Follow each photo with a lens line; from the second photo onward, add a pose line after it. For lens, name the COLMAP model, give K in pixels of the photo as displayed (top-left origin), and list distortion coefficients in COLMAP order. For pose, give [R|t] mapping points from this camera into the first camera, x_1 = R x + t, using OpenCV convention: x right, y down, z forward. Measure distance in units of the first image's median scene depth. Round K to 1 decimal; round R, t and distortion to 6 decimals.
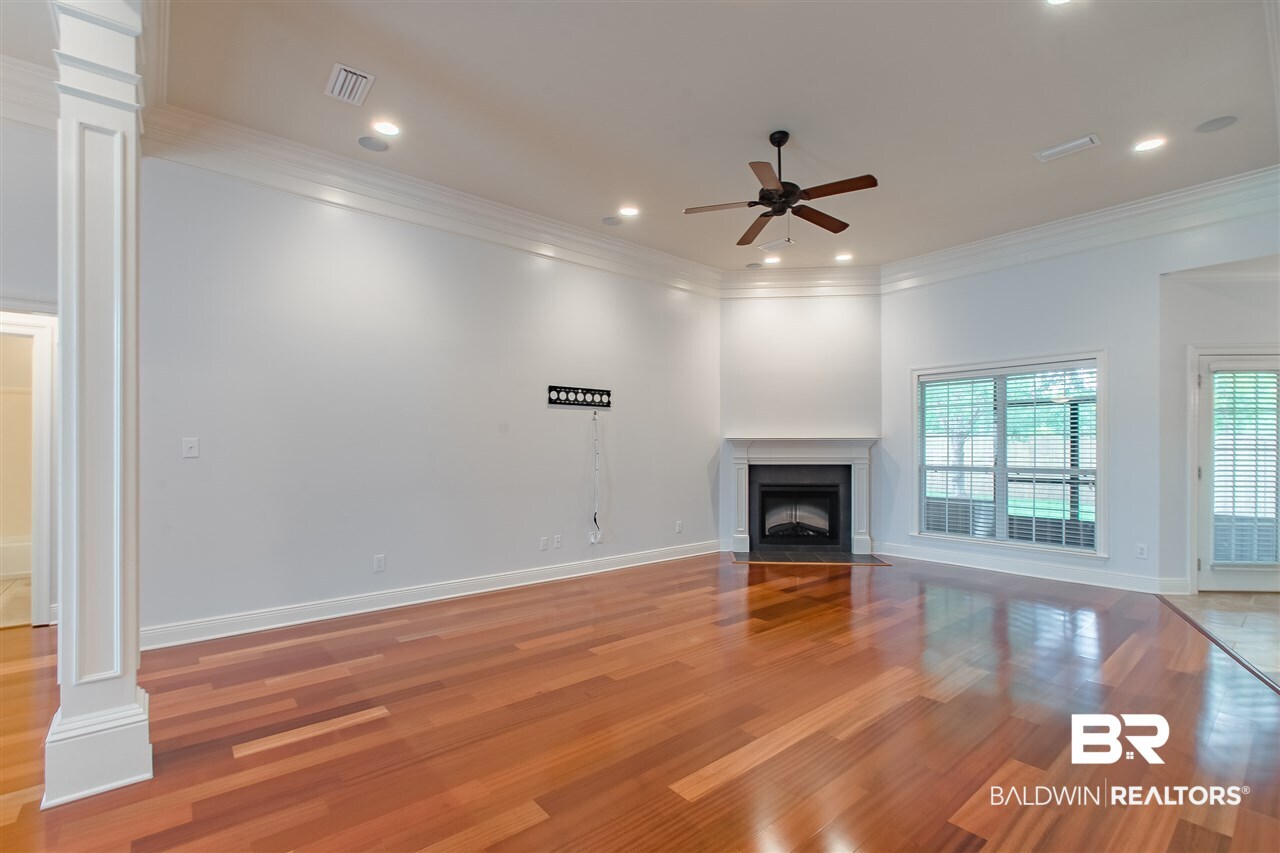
lens RADIAL K [[571.9, 0, 637.0], [0, 571.9, 448.7], [0, 0, 1]] dist [-0.001893, -0.000589]
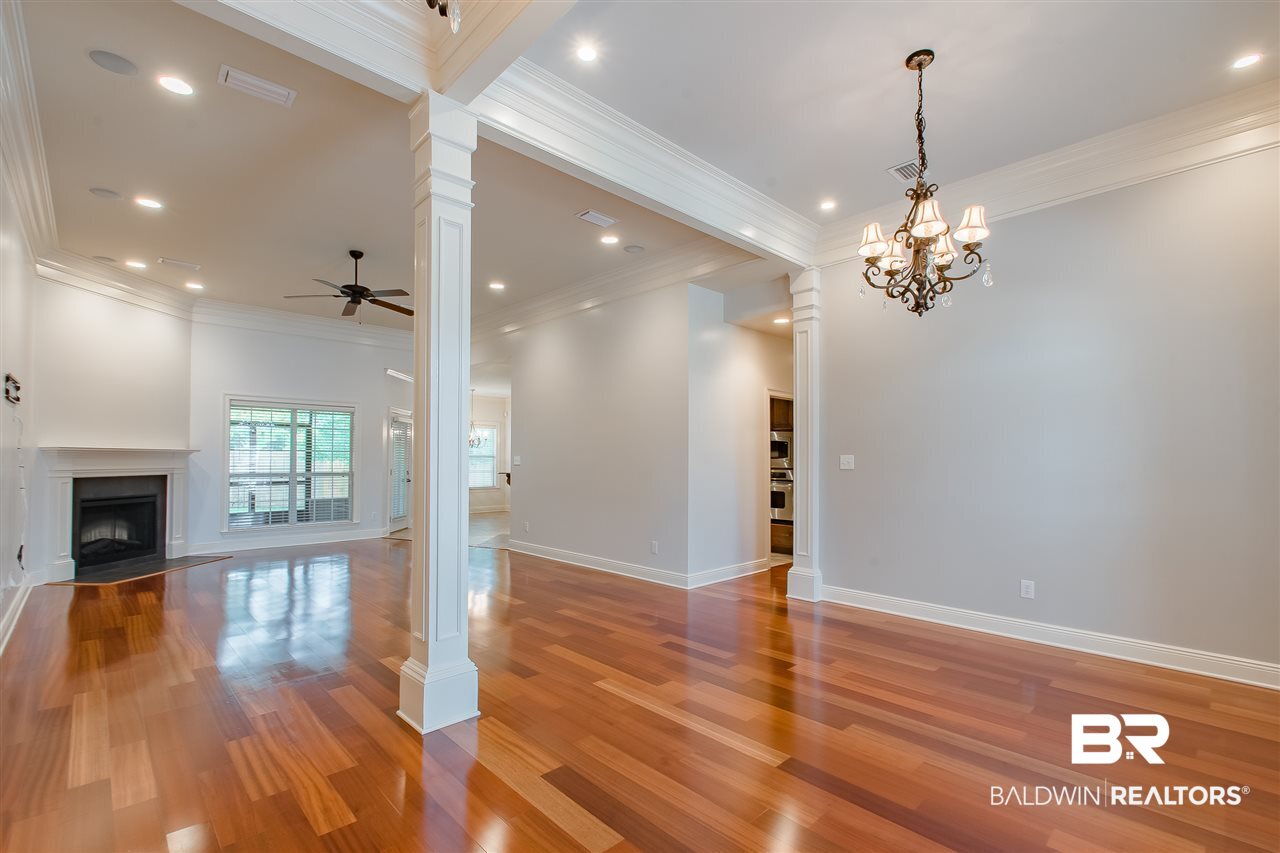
lens RADIAL K [[571.9, 0, 637.0], [0, 571.9, 448.7], [0, 0, 1]] dist [-0.001893, -0.000589]
pose [[-0.068454, 0.018648, 0.997480, -0.849895], [-0.004609, 0.999809, -0.019008, -0.004775], [-0.997644, -0.005899, -0.068355, 0.242887]]
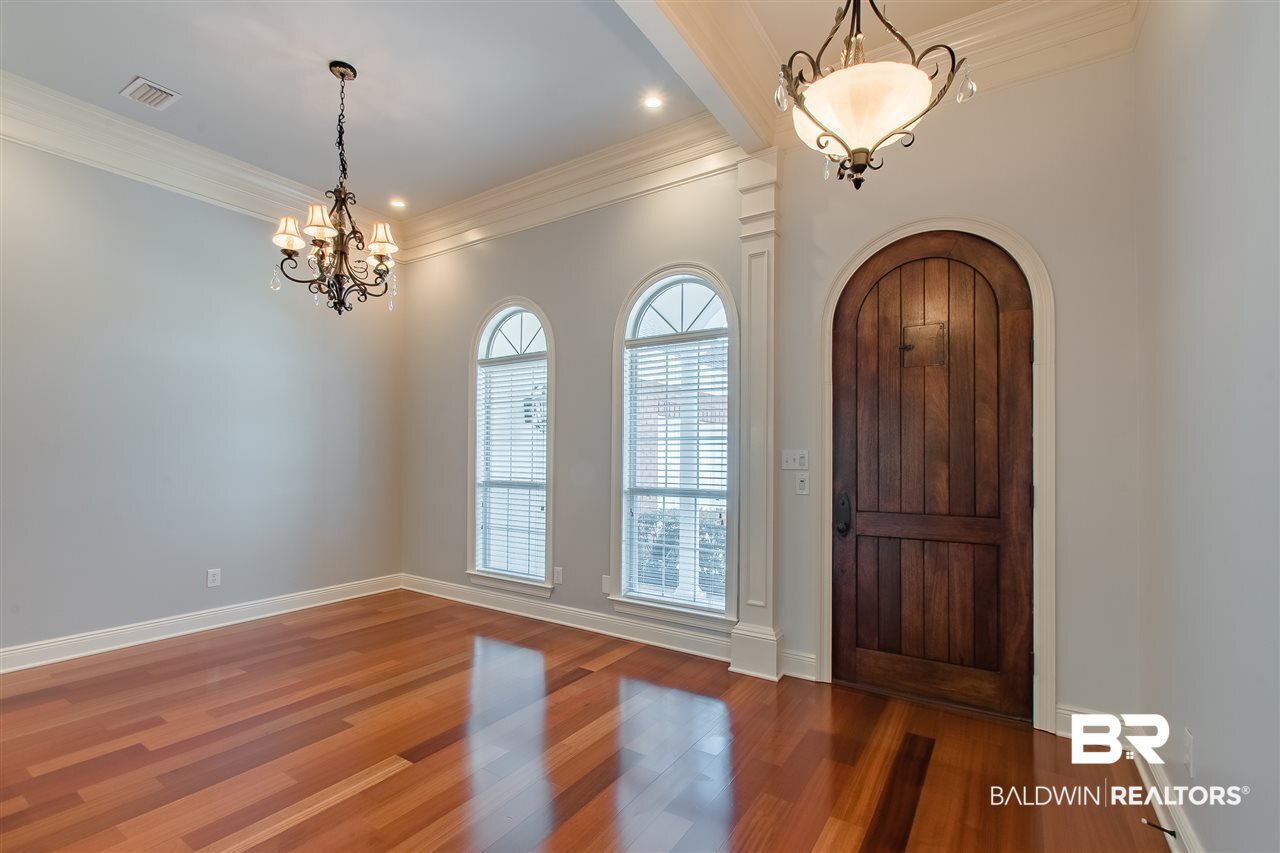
lens RADIAL K [[571.9, 0, 637.0], [0, 571.9, 448.7], [0, 0, 1]] dist [-0.001893, -0.000589]
pose [[-0.960290, -0.002796, -0.278989, -0.488702], [-0.001030, 0.999979, -0.006475, -0.004743], [0.279001, -0.005930, -0.960273, 0.546449]]
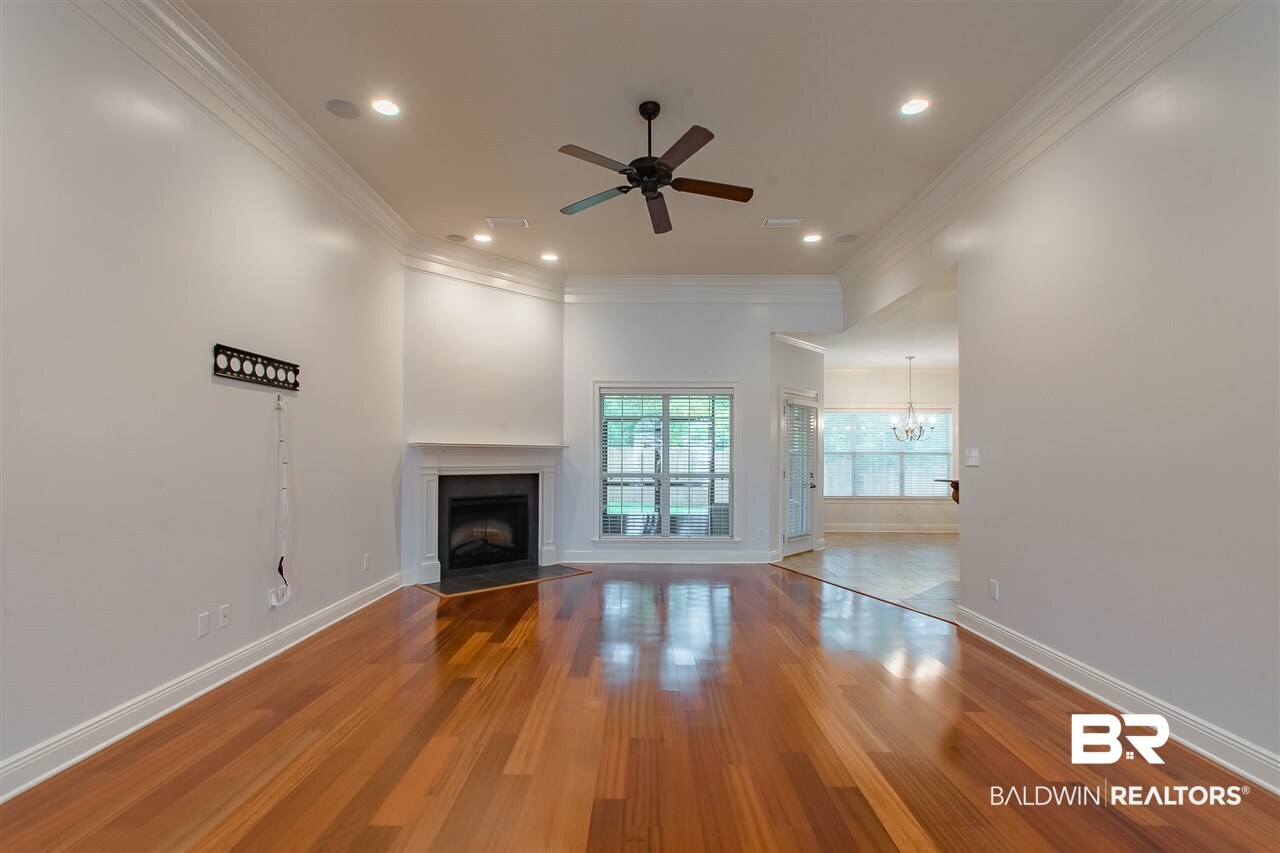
lens RADIAL K [[571.9, 0, 637.0], [0, 571.9, 448.7], [0, 0, 1]] dist [-0.001893, -0.000589]
pose [[0.648100, 0.015168, 0.761404, -0.290586], [-0.004692, 0.999862, -0.015925, 0.001189], [-0.761541, 0.006749, 0.648082, 0.290598]]
